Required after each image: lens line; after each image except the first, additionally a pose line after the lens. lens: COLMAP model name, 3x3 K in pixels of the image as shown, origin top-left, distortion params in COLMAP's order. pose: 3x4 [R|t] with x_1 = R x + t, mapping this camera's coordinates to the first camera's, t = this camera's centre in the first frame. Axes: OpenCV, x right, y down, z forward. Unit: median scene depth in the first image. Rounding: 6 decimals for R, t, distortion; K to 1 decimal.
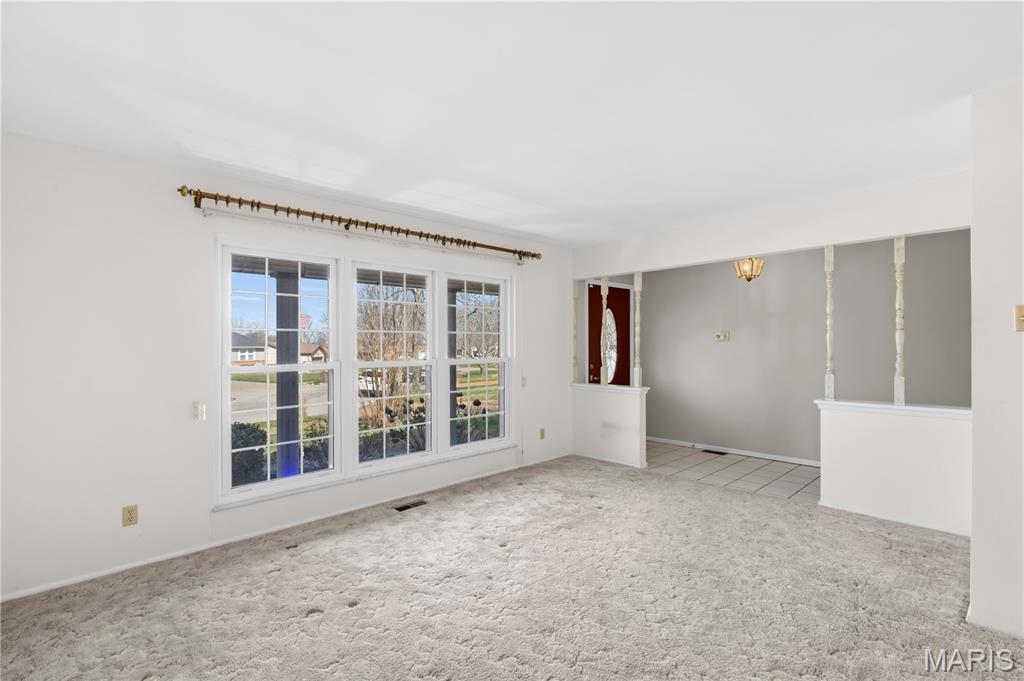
lens RADIAL K [[475.9, 0, 520.9], [0, 475.9, 344.8], [0, 0, 1]] dist [0.000642, -0.001126]
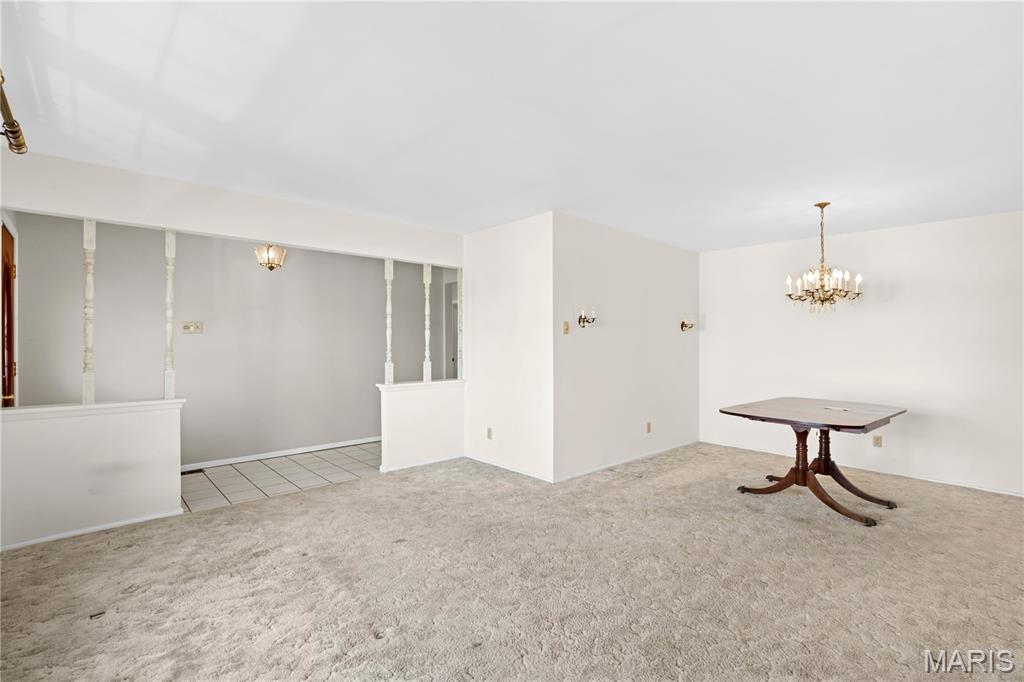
lens RADIAL K [[475.9, 0, 518.3], [0, 475.9, 341.7], [0, 0, 1]] dist [0.000642, -0.001126]
pose [[0.008984, 0.001392, 0.999959, -0.547211], [-0.007266, 0.999973, -0.001326, 0.005512], [-0.999933, -0.007253, 0.008994, 0.619987]]
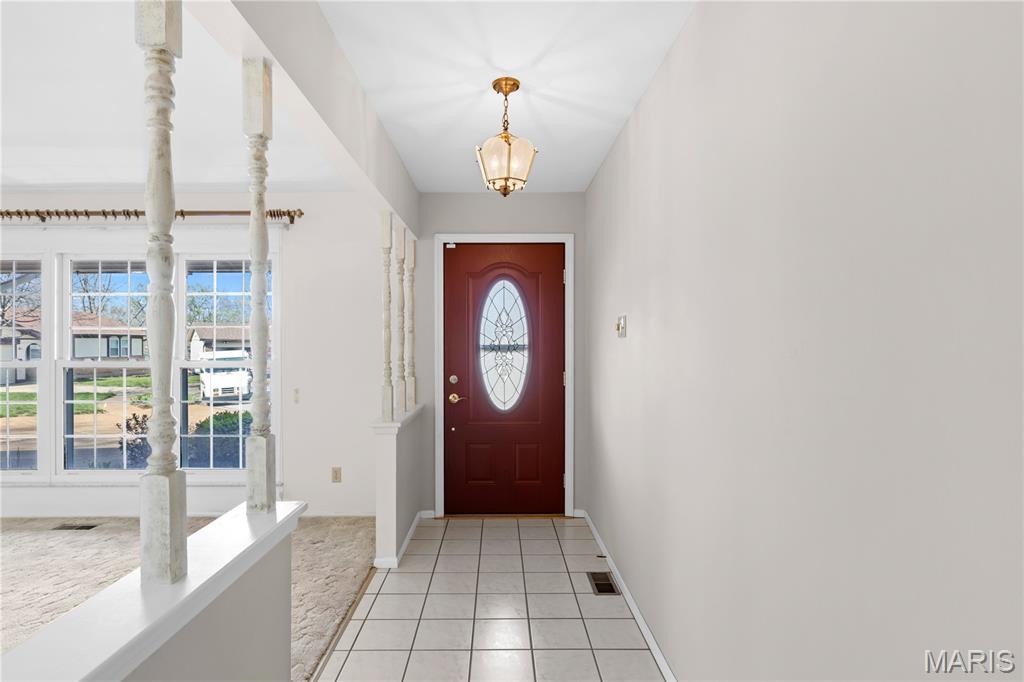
lens RADIAL K [[477.4, 0, 510.5], [0, 477.4, 341.7], [0, 0, 1]] dist [-0.018951, -0.000643]
pose [[0.730782, 0.001979, -0.682608, 0.920363], [-0.001024, 0.999998, 0.001802, -0.004051], [0.682610, -0.000618, 0.730782, 0.908843]]
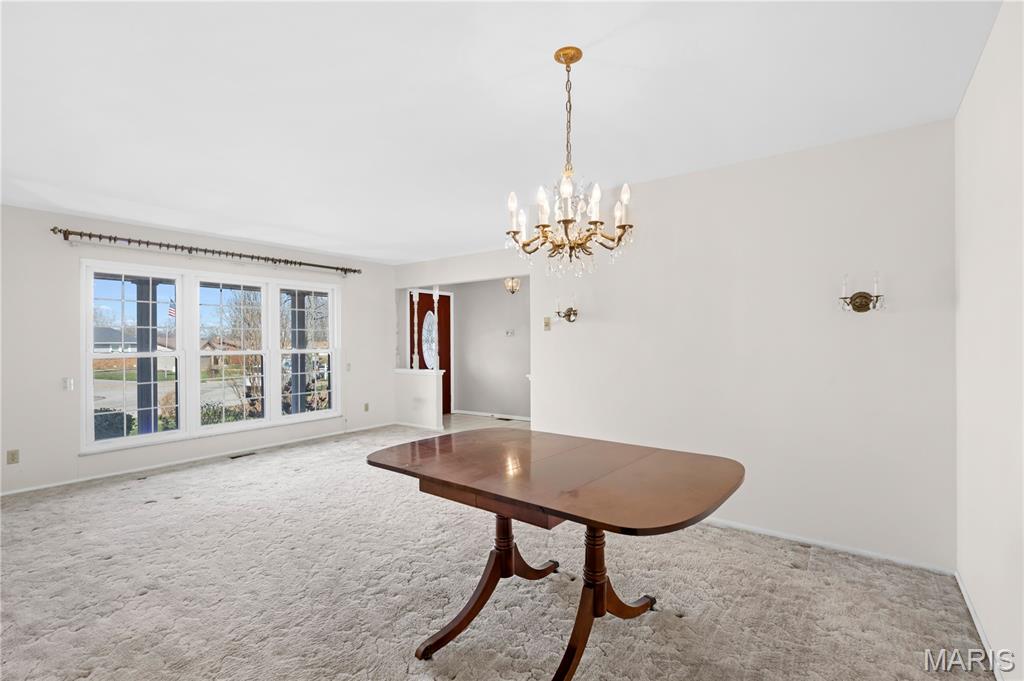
lens RADIAL K [[475.9, 0, 513.9], [0, 475.9, 343.1], [0, 0, 1]] dist [0.000642, -0.001126]
pose [[0.986312, -0.000090, 0.164889, 0.307429], [-0.000682, 0.999989, 0.004622, 0.007003], [-0.164887, -0.004671, 0.986301, -0.473013]]
